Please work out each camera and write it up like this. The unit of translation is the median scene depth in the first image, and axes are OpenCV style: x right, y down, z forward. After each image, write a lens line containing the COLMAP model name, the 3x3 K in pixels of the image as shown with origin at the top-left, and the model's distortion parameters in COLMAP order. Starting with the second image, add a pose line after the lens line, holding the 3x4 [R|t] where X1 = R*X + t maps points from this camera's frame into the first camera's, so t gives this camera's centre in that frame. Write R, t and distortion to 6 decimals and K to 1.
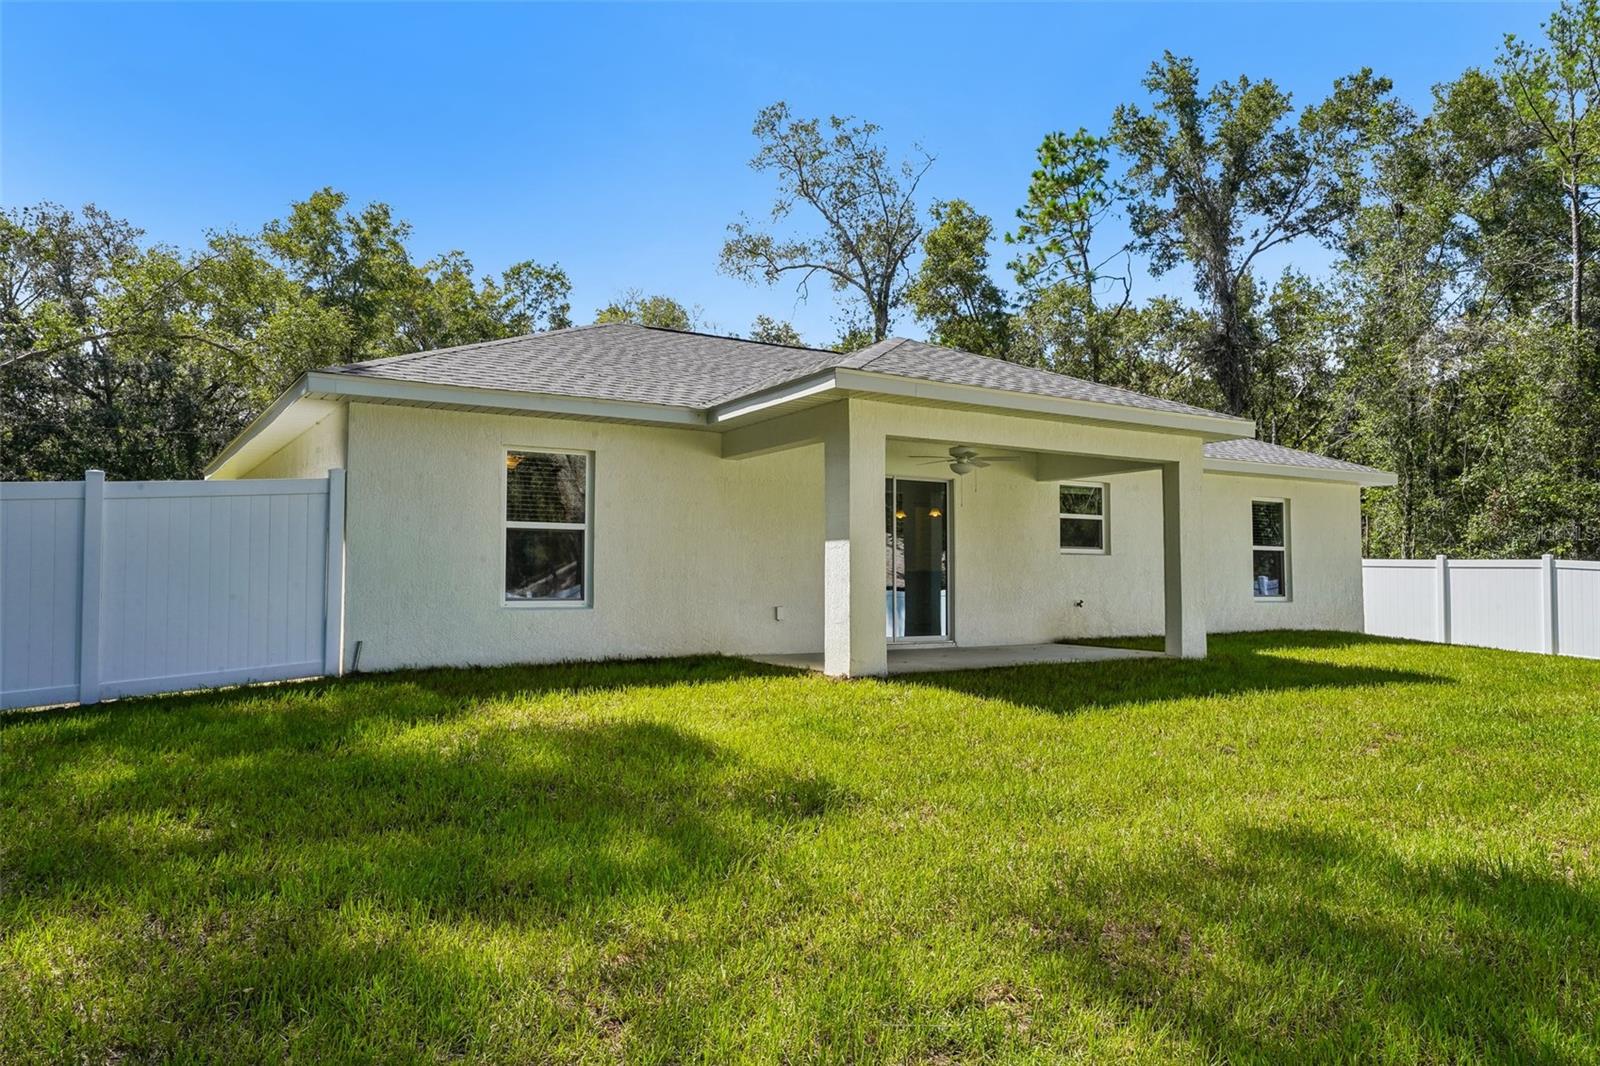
lens RADIAL K [[1150.4, 0, 800.0], [0, 1150.4, 533.0], [0, 0, 1]] dist [0.003698, 0.004650]
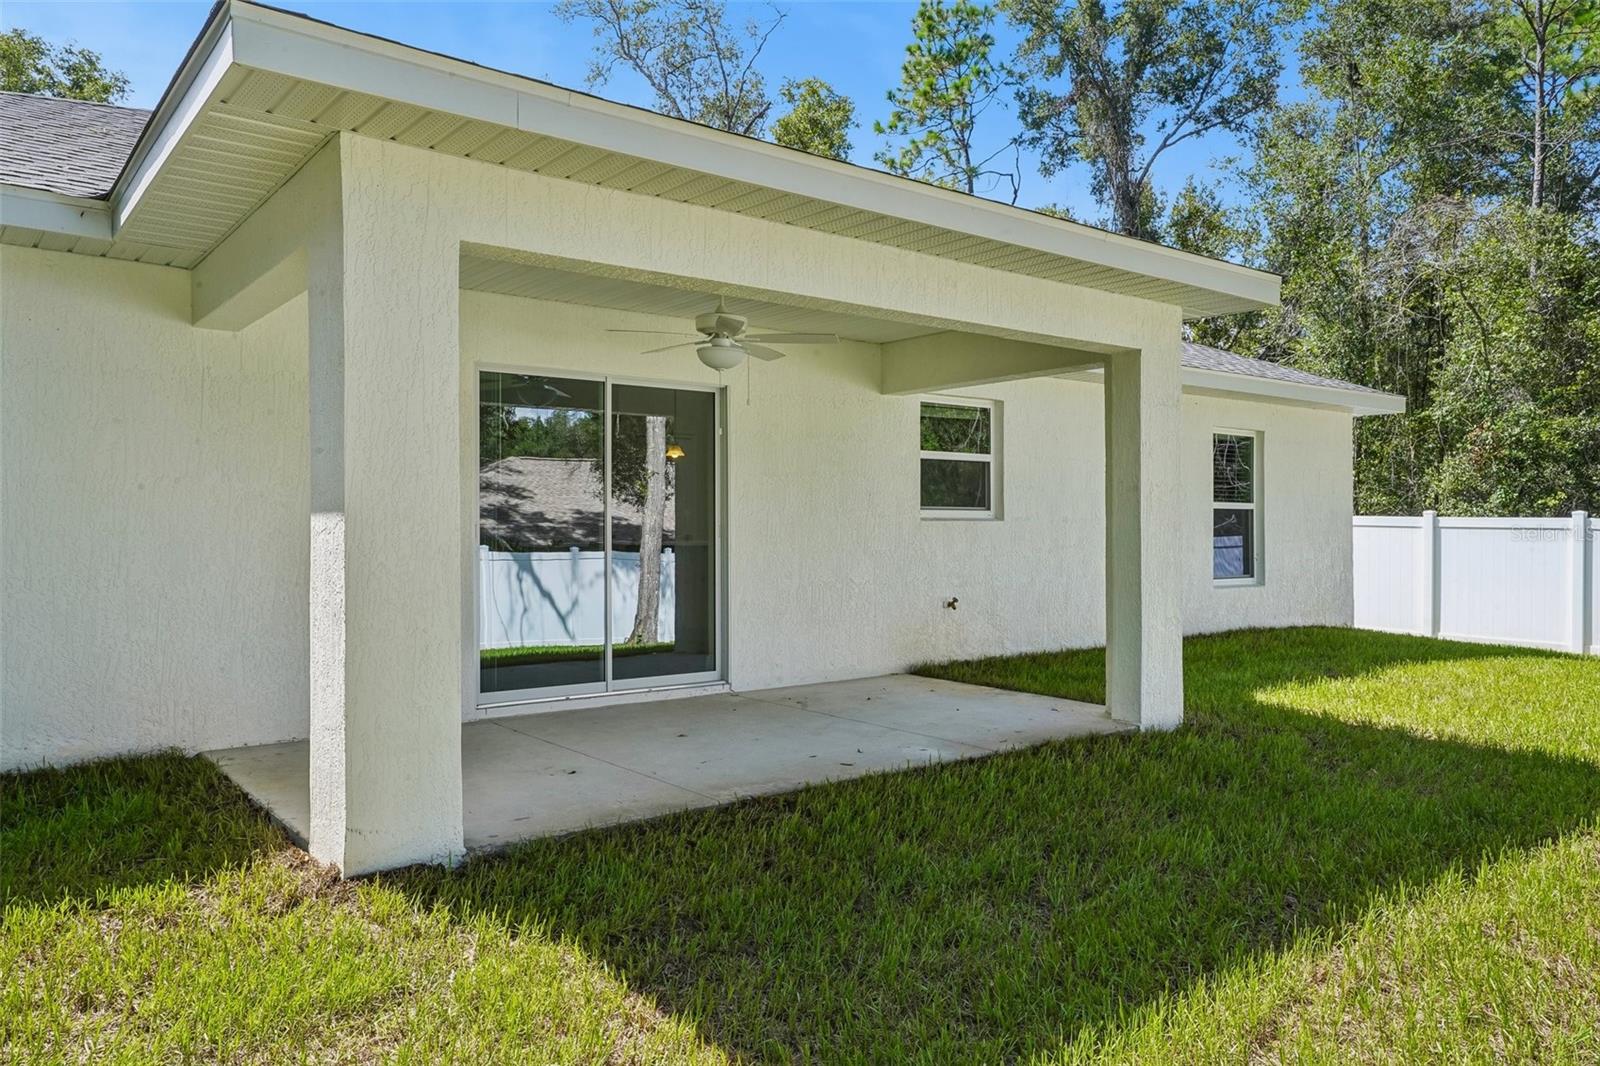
lens RADIAL K [[1165.9, 0, 800.0], [0, 1165.9, 533.0], [0, 0, 1]] dist [-0.011018, -0.002543]
pose [[0.994699, -0.003150, 0.102780, 0.039397], [-0.002074, 0.998713, 0.050684, -0.001965], [-0.102807, -0.050628, 0.993412, 0.157549]]
